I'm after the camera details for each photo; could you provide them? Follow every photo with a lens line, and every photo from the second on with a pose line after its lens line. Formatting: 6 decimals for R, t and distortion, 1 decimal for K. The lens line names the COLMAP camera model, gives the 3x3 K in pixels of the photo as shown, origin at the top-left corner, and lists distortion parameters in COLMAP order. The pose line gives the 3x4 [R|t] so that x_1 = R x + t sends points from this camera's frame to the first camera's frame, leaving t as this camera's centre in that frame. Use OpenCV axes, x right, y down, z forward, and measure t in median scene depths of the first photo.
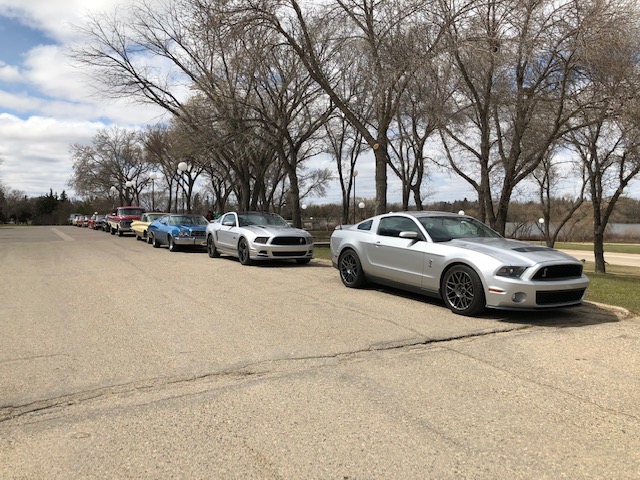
lens RADIAL K [[533.8, 0, 318.0], [0, 533.8, 238.9], [0, 0, 1]] dist [0.045009, -0.025905]
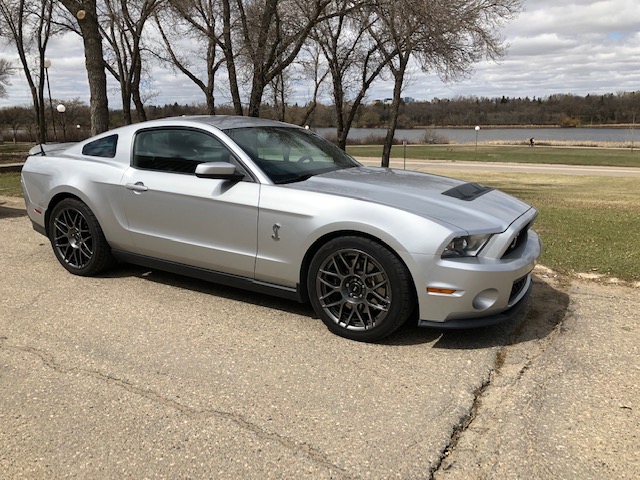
lens RADIAL K [[533.8, 0, 328.2], [0, 533.8, 235.1], [0, 0, 1]] dist [0.045009, -0.025905]
pose [[0.860064, -0.116786, 0.496640, 0.012416], [0.032752, 0.984079, 0.174689, -0.021912], [-0.509134, -0.133978, 0.850195, 0.404722]]
